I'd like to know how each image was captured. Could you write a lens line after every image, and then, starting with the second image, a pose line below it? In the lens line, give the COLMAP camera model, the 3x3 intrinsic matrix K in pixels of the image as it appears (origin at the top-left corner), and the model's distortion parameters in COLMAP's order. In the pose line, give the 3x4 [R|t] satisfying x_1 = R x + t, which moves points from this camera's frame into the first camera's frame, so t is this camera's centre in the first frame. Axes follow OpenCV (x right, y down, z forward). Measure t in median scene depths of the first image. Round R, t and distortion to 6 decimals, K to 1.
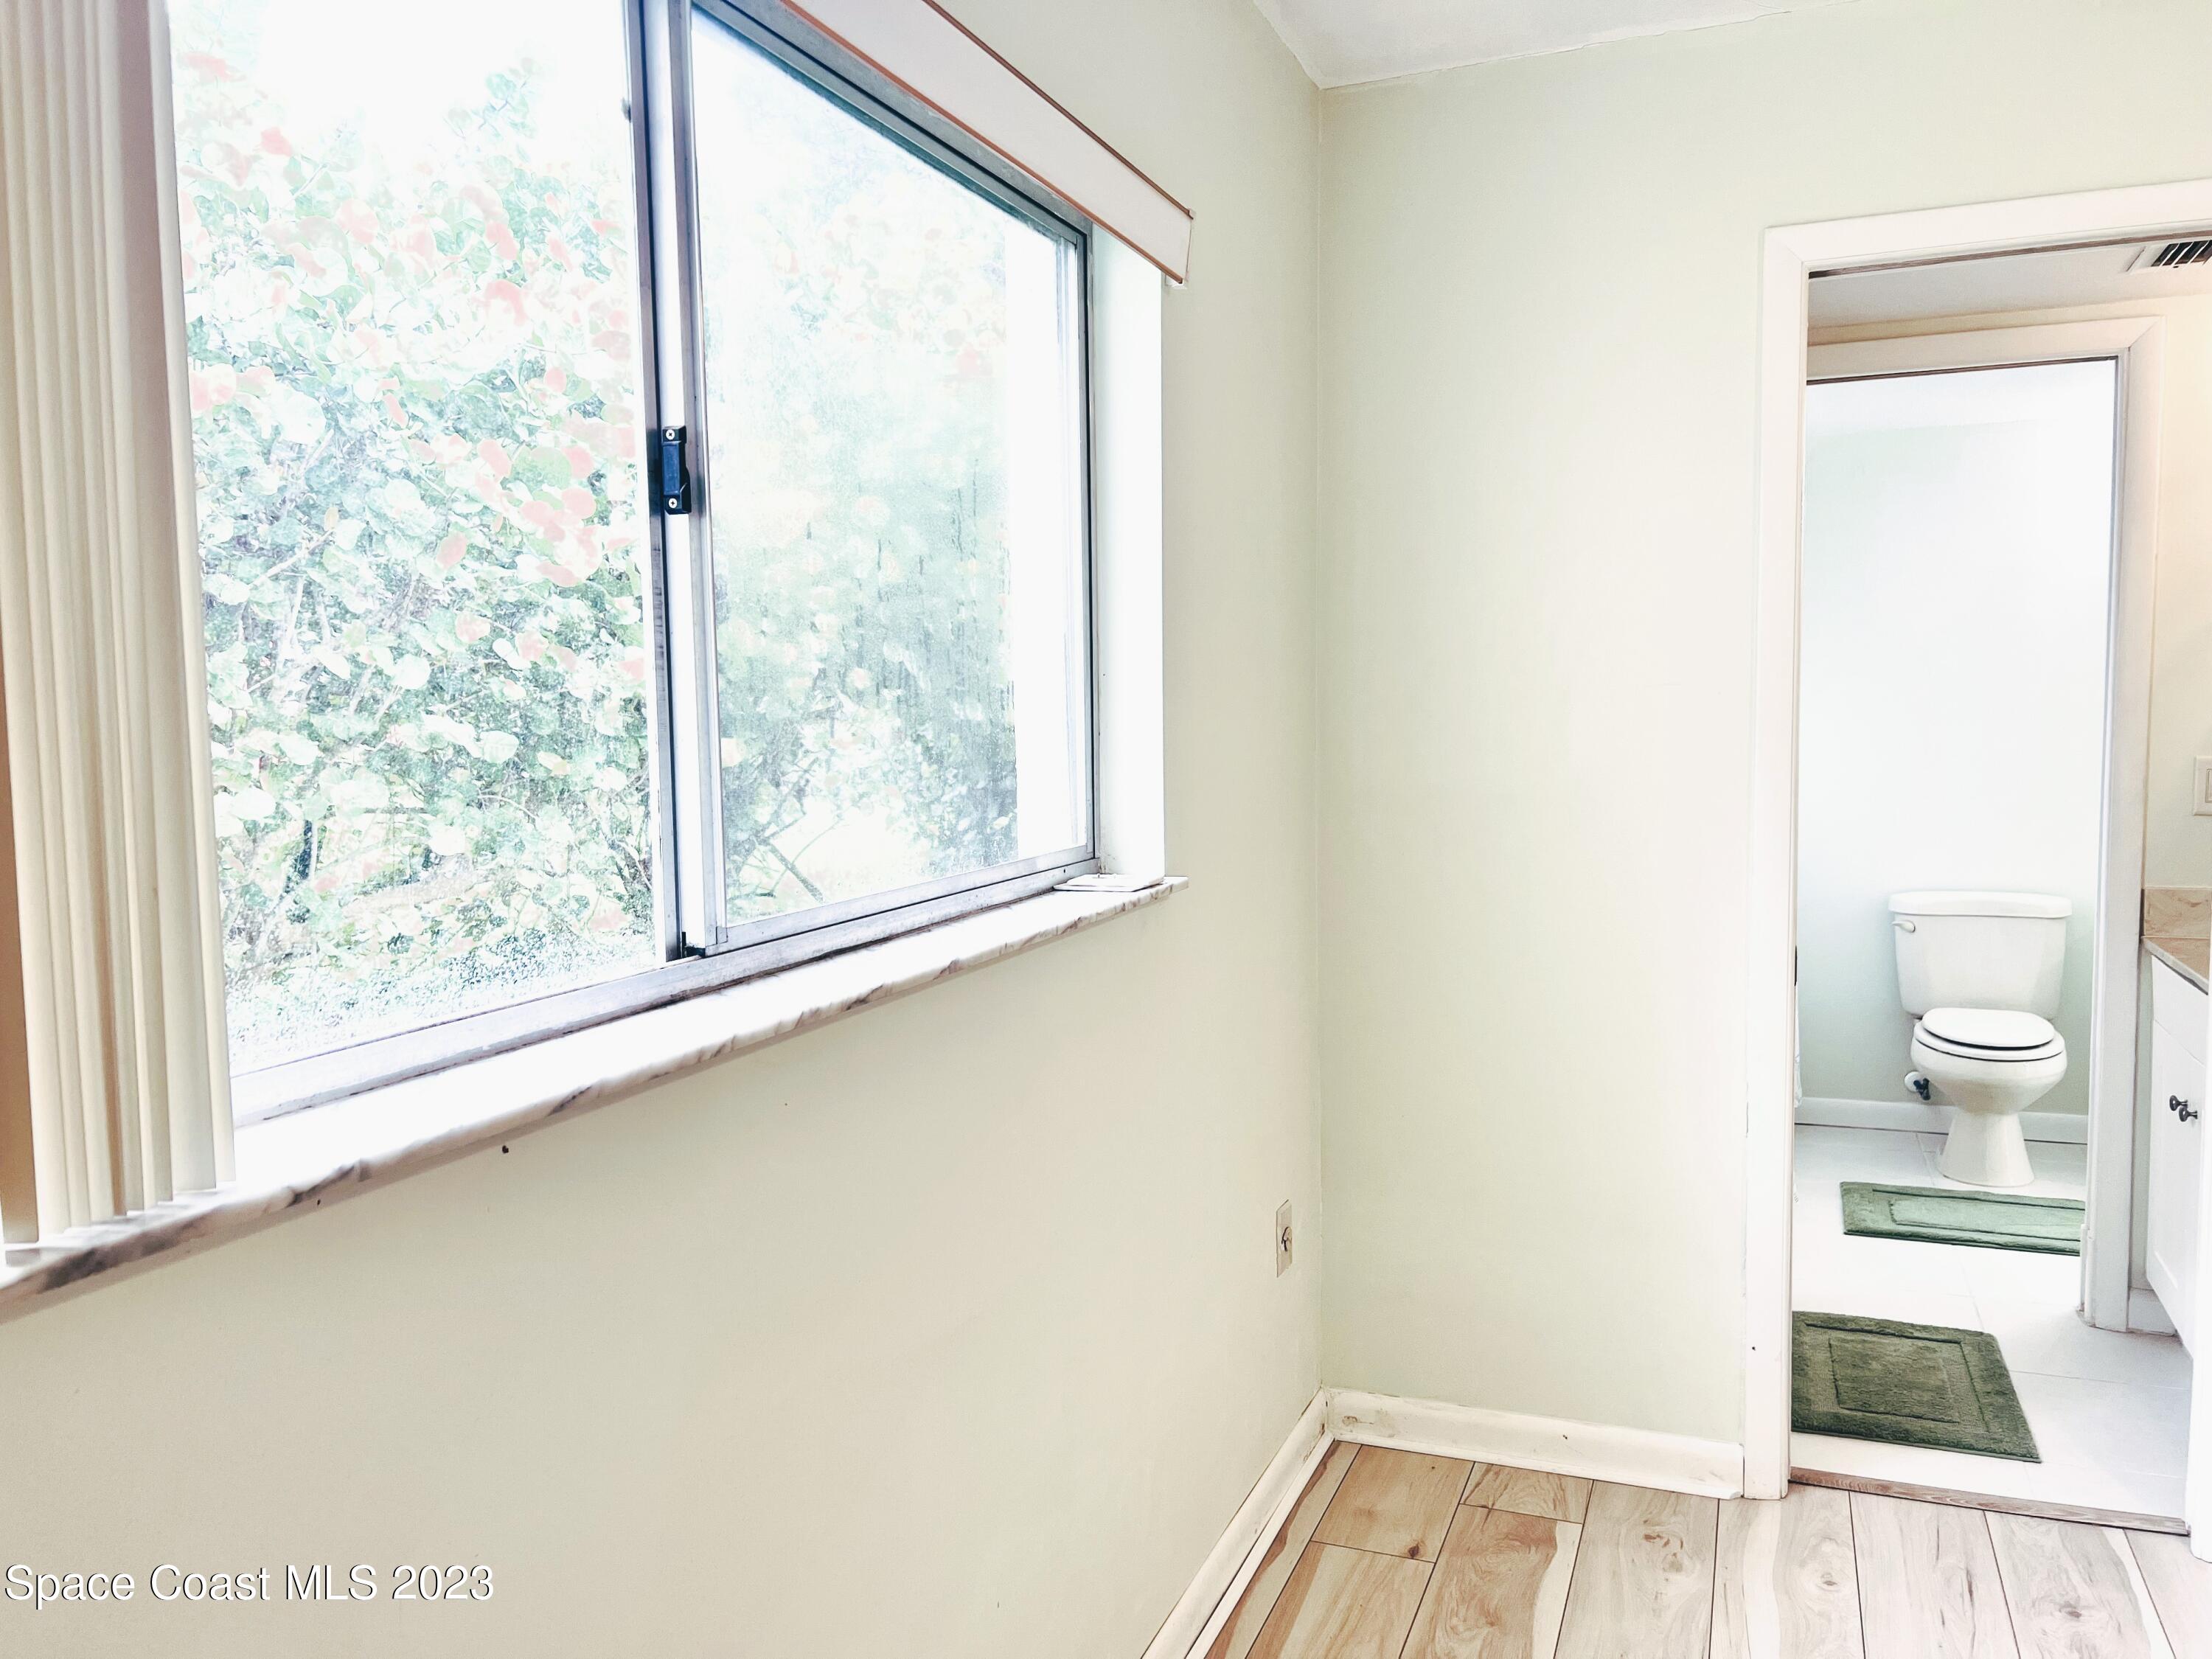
lens RADIAL K [[1670.3, 0, 1106.0], [0, 1670.3, 829.5], [0, 0, 1]] dist [-0.005183, -0.012161]
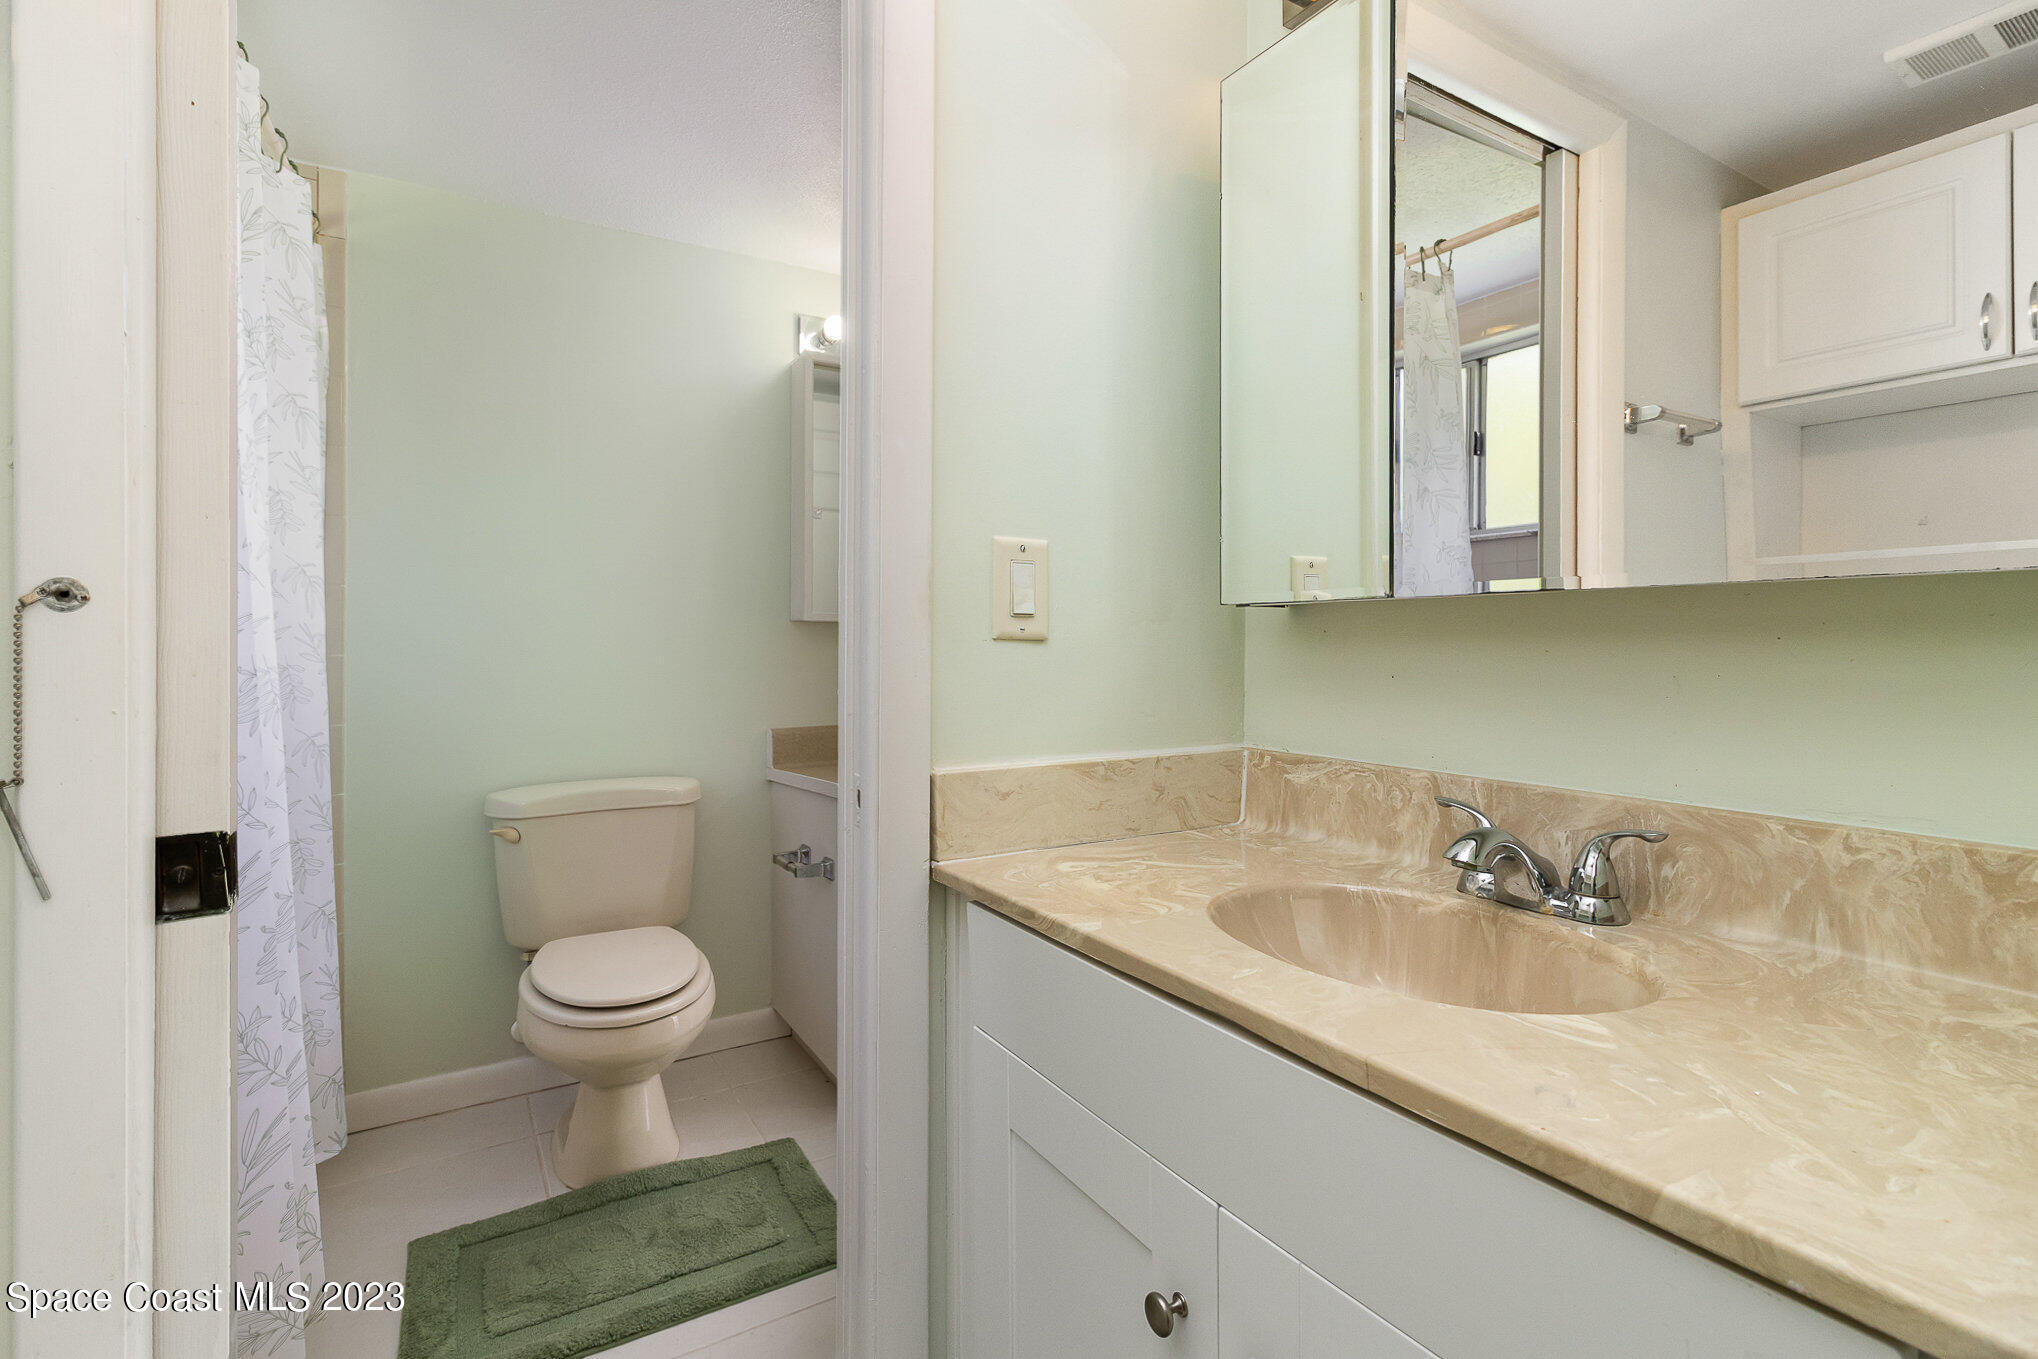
lens RADIAL K [[963.8, 0, 1025.5], [0, 963.8, 651.5], [0, 0, 1]] dist [-0.002375, -0.000311]
pose [[0.603761, 0.013481, 0.797052, 0.284186], [0.047665, 0.997458, -0.052977, 0.009981], [-0.795739, 0.069976, 0.601583, 0.569371]]
